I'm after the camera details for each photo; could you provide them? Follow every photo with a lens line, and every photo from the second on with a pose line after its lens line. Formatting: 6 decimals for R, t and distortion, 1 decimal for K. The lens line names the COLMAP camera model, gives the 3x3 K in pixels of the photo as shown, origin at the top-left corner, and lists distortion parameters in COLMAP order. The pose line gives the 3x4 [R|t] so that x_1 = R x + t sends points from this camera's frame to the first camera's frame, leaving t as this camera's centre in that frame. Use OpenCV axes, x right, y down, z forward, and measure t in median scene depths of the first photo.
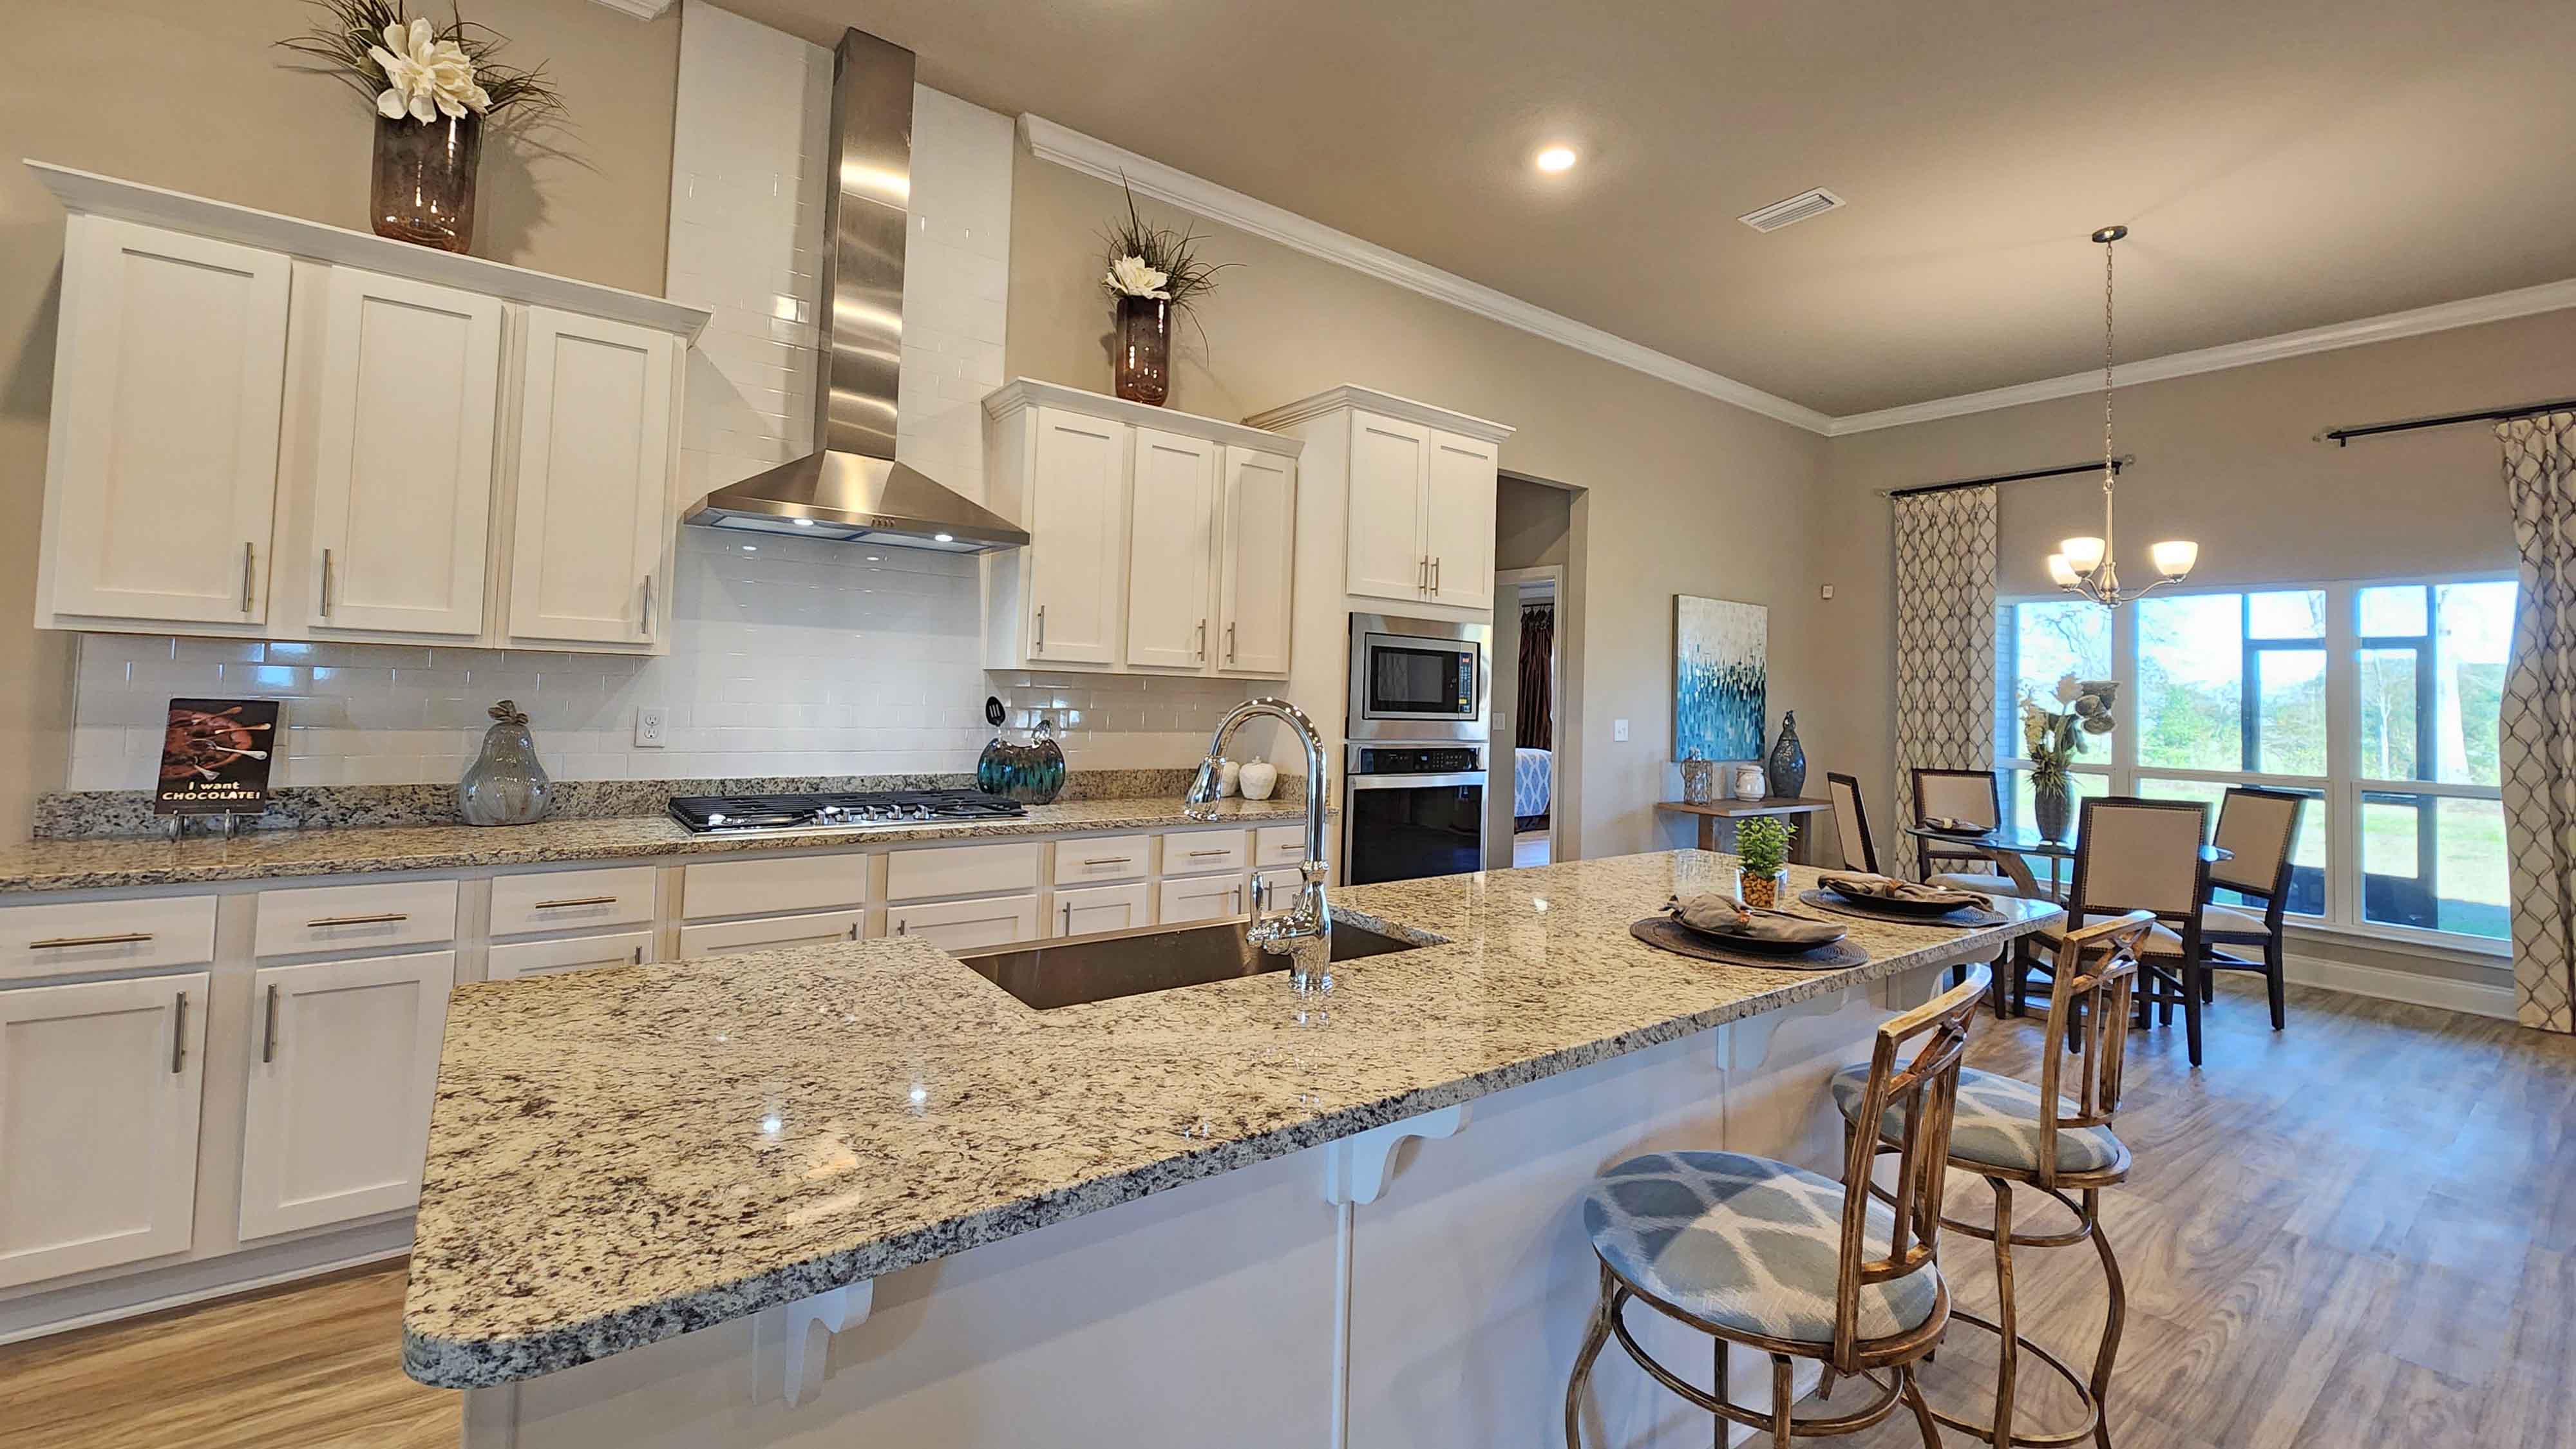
lens RADIAL K [[1048.2, 0, 1283.9], [0, 1048.2, 656.6], [0, 0, 1]] dist [0.002333, -0.001928]
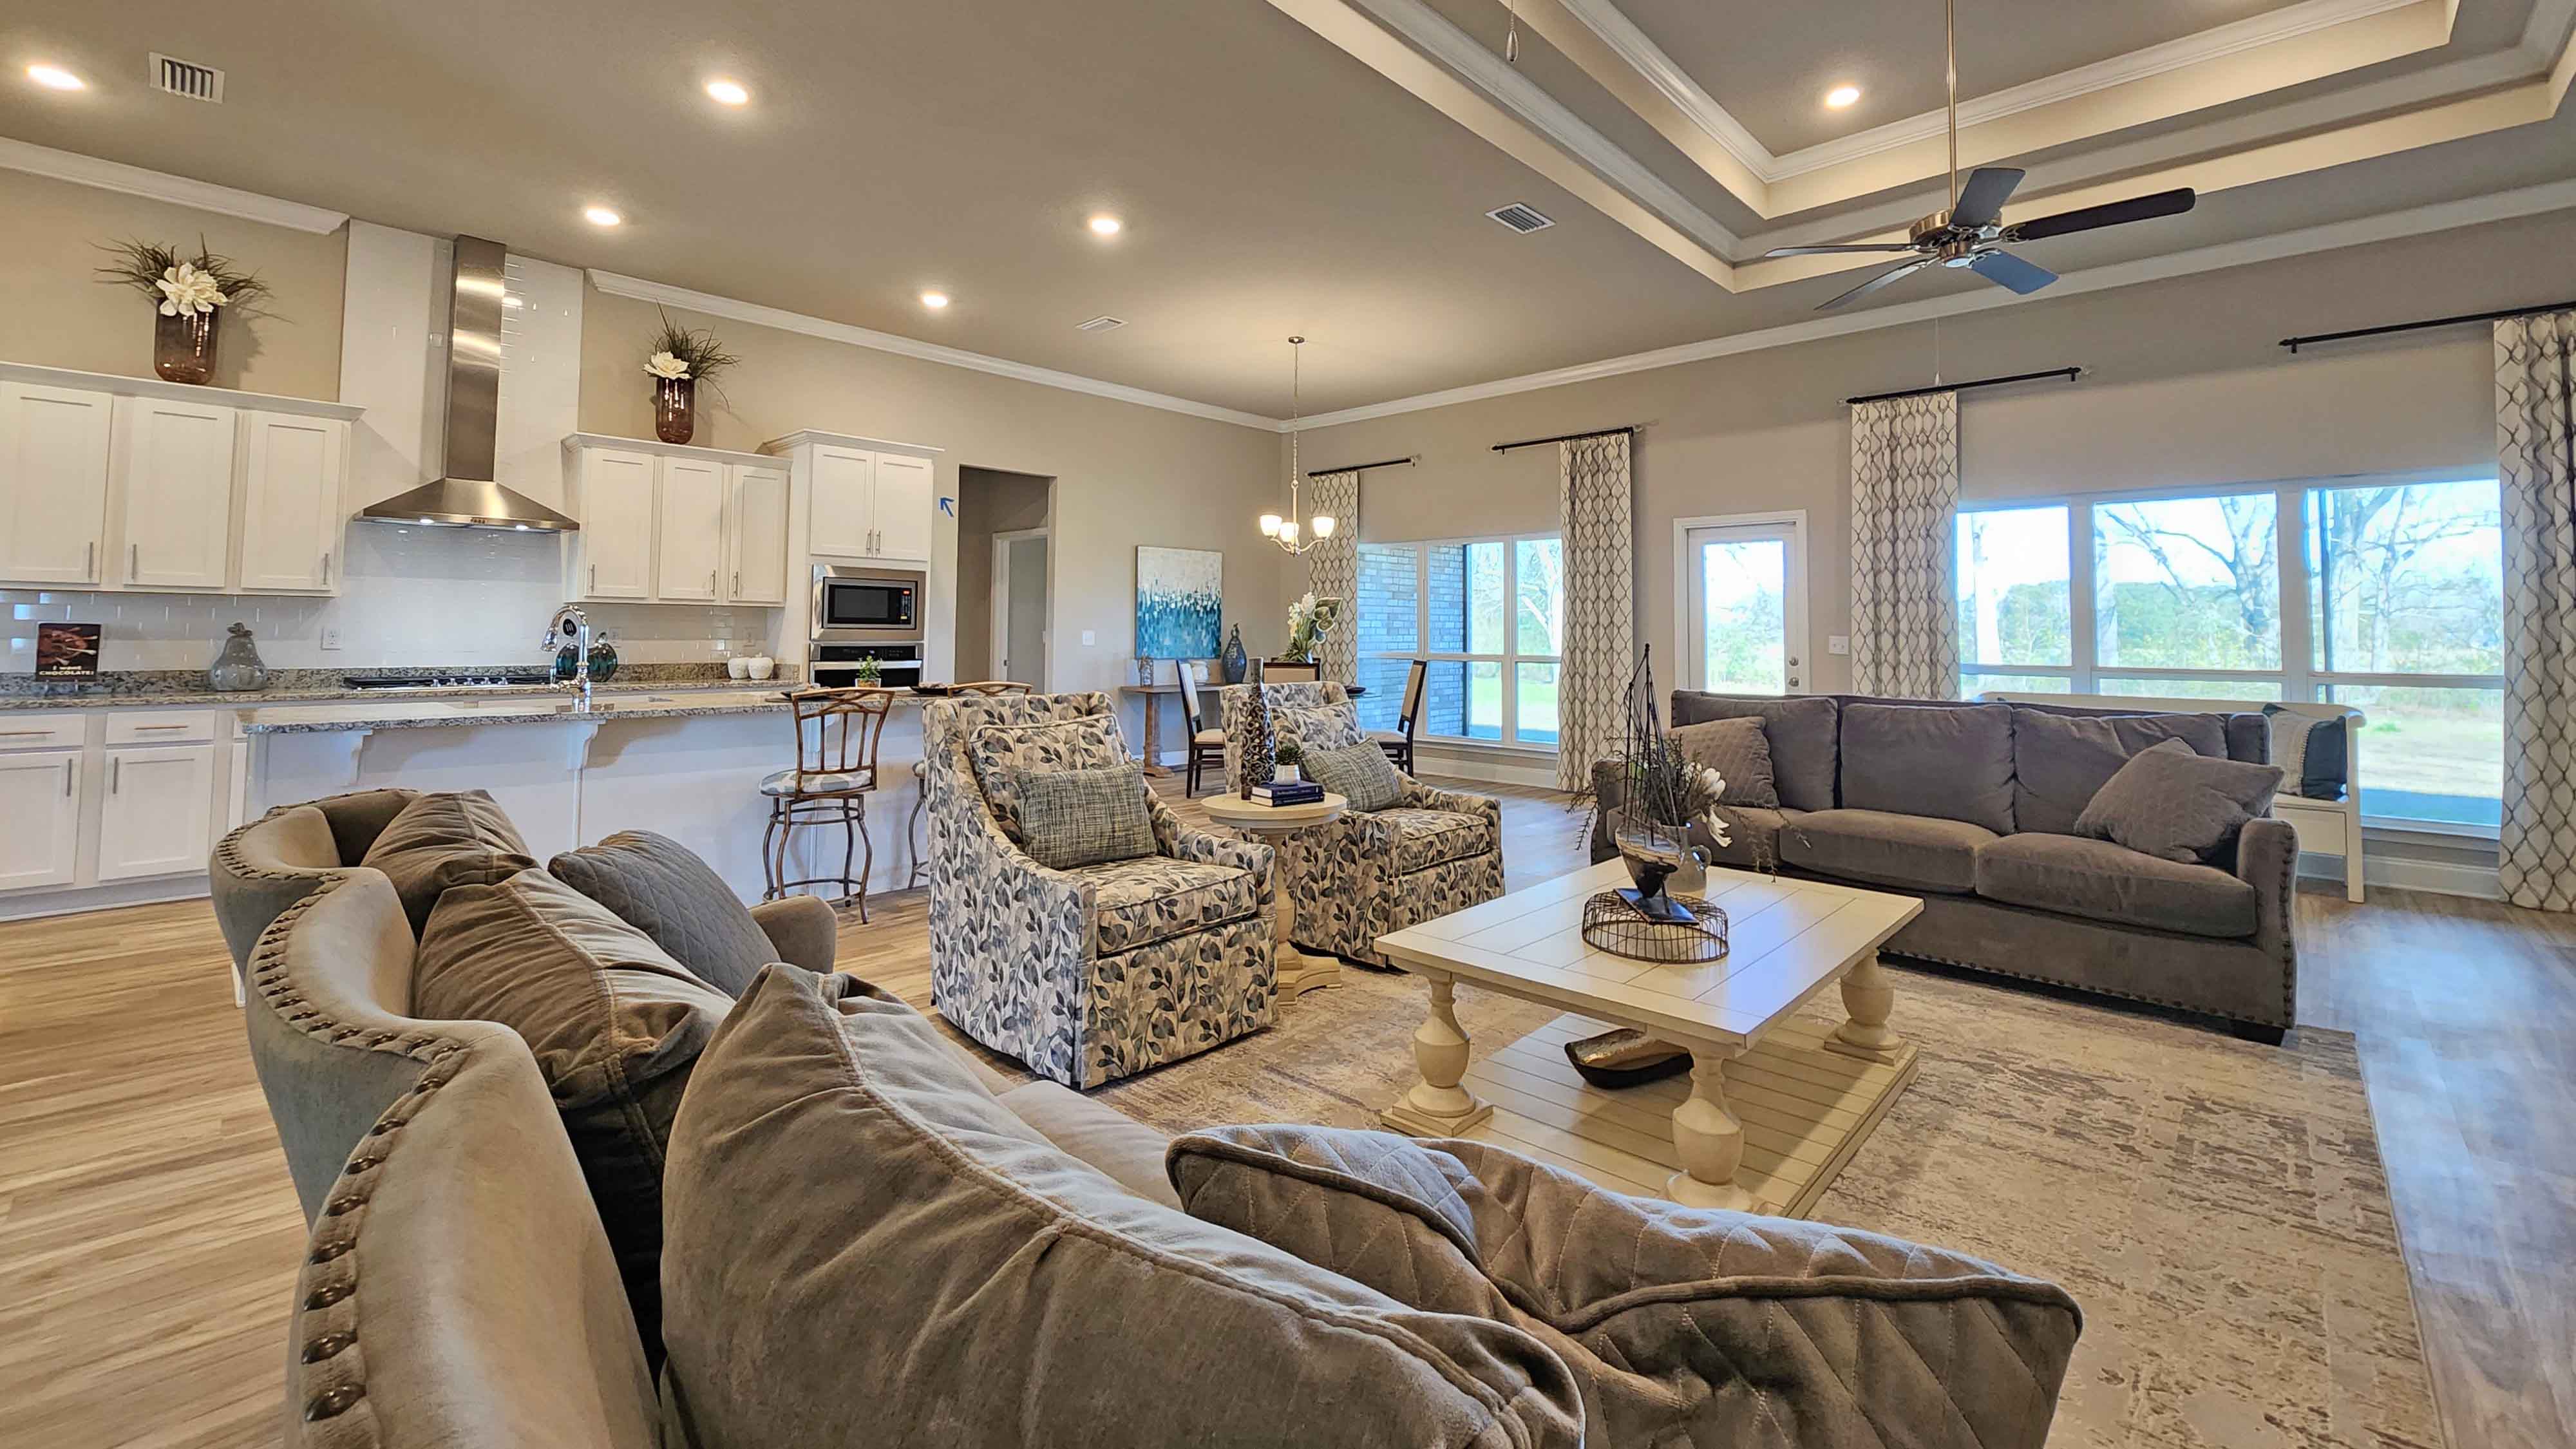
lens RADIAL K [[1048.2, 0, 1294.3], [0, 1048.2, 582.5], [0, 0, 1]] dist [0.002333, -0.001928]
pose [[0.984872, -0.014551, 0.172672, 0.579660], [0.015979, 0.999849, -0.006879, 0.010310], [-0.172546, 0.009534, 0.984955, -0.857838]]
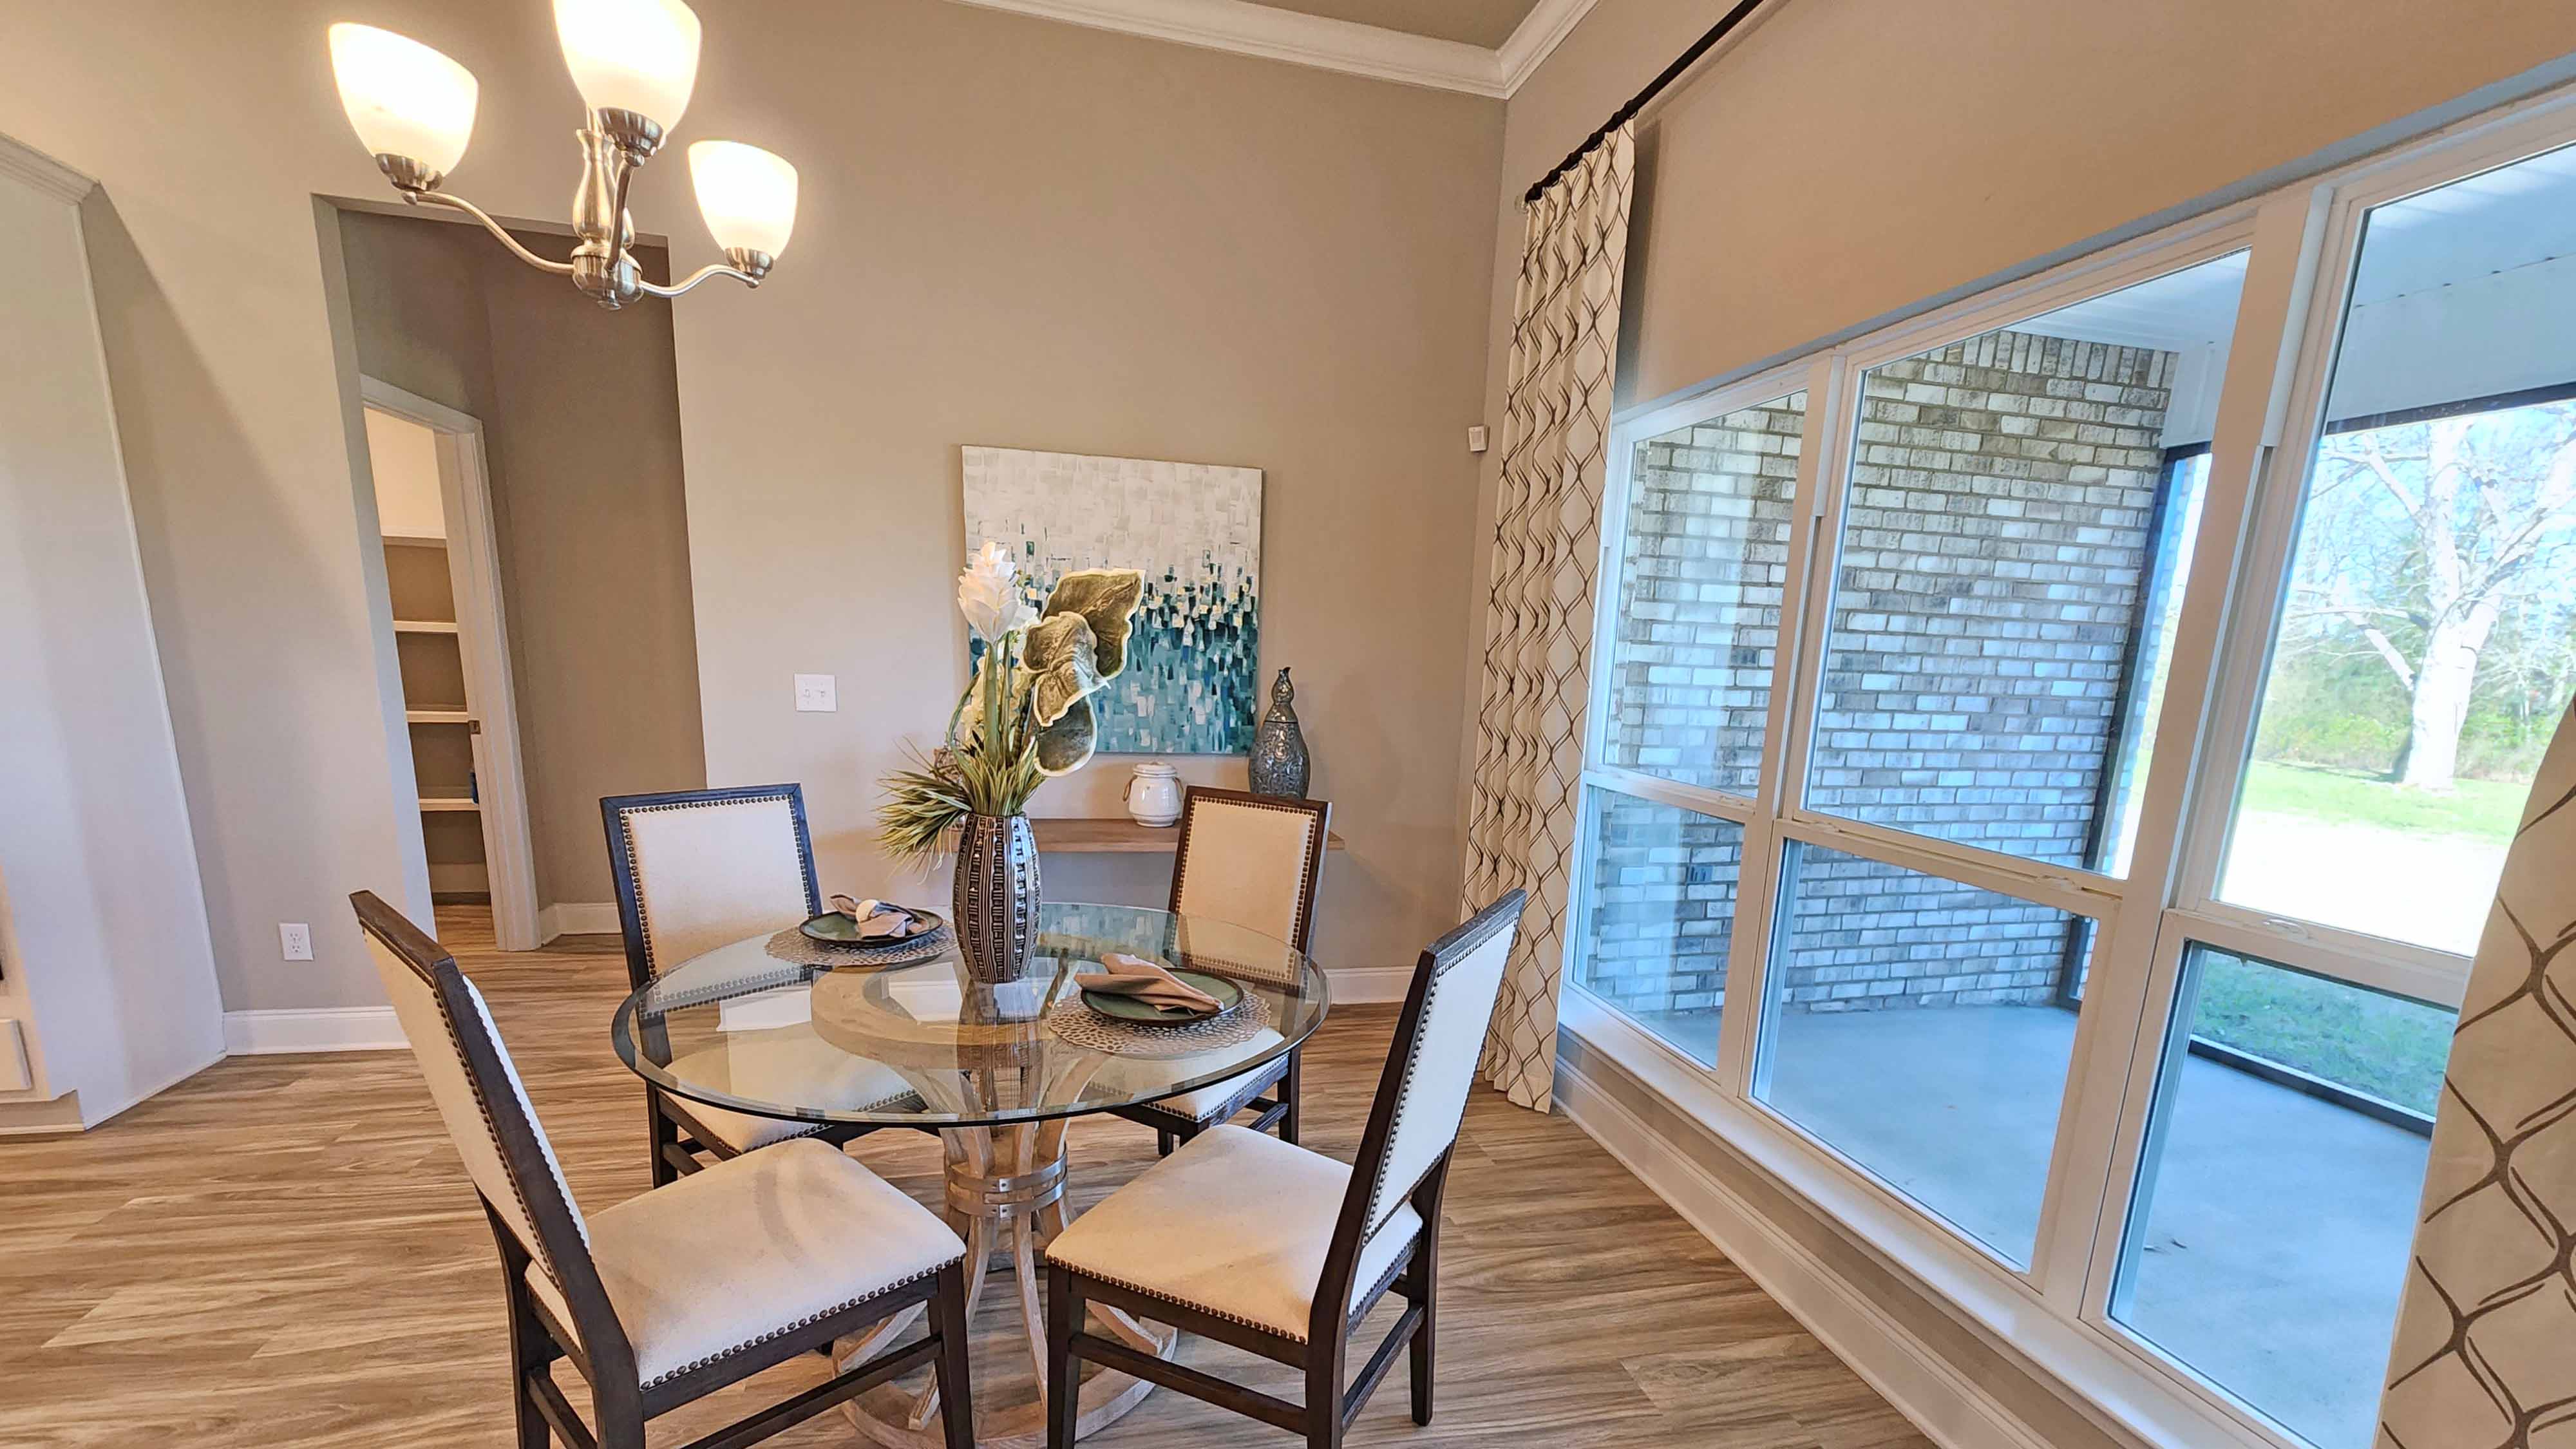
lens RADIAL K [[1048.2, 0, 1293.5], [0, 1048.2, 857.2], [0, 0, 1]] dist [0.002333, -0.001928]
pose [[0.921575, 0.082646, -0.379300, 1.310168], [0.003028, 0.975515, 0.219913, 0.051857], [0.388188, -0.203815, 0.898760, 0.912147]]
